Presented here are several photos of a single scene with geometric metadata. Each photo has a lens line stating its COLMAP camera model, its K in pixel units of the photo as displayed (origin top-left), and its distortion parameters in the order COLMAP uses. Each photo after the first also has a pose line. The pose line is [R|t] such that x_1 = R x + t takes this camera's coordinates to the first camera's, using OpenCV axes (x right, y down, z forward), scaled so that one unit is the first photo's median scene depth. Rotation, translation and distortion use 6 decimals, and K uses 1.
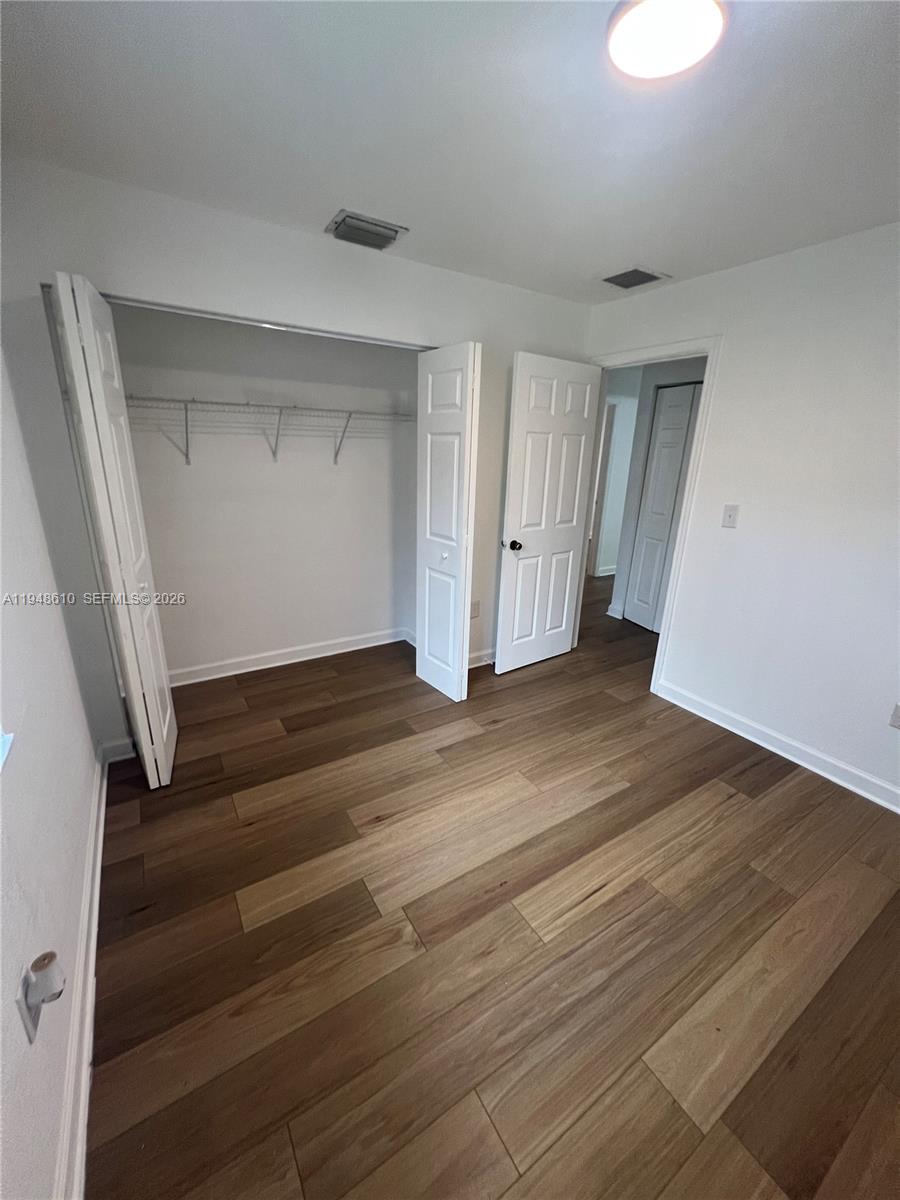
lens RADIAL K [[479.5, 0, 451.5], [0, 479.5, 598.1], [0, 0, 1]] dist [-0.001544, 0.000096]
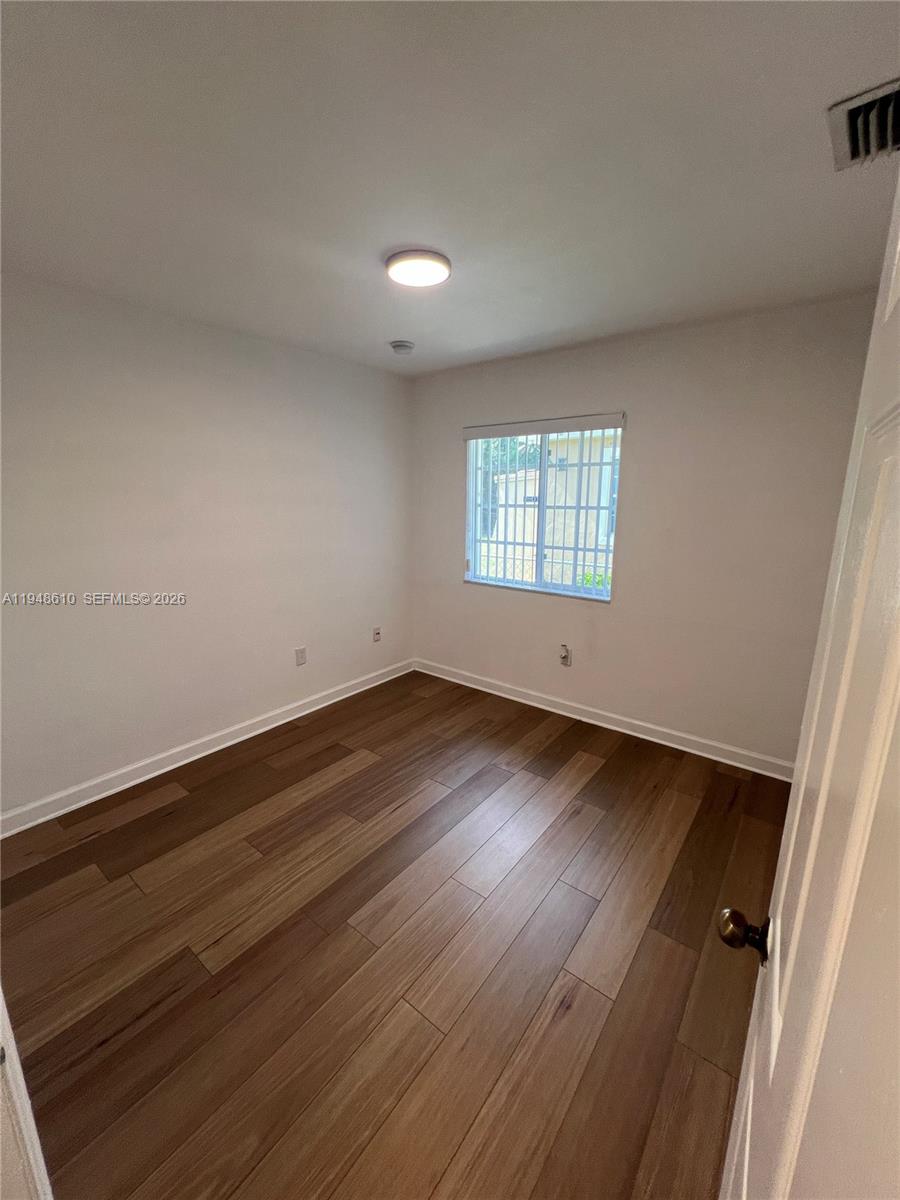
lens RADIAL K [[479.5, 0, 451.5], [0, 479.5, 598.1], [0, 0, 1]] dist [-0.001544, 0.000096]
pose [[-0.941584, 0.036248, -0.334821, 0.544325], [-0.133921, 0.871905, 0.471007, -0.544364], [0.309005, 0.488332, -0.816117, 1.707726]]
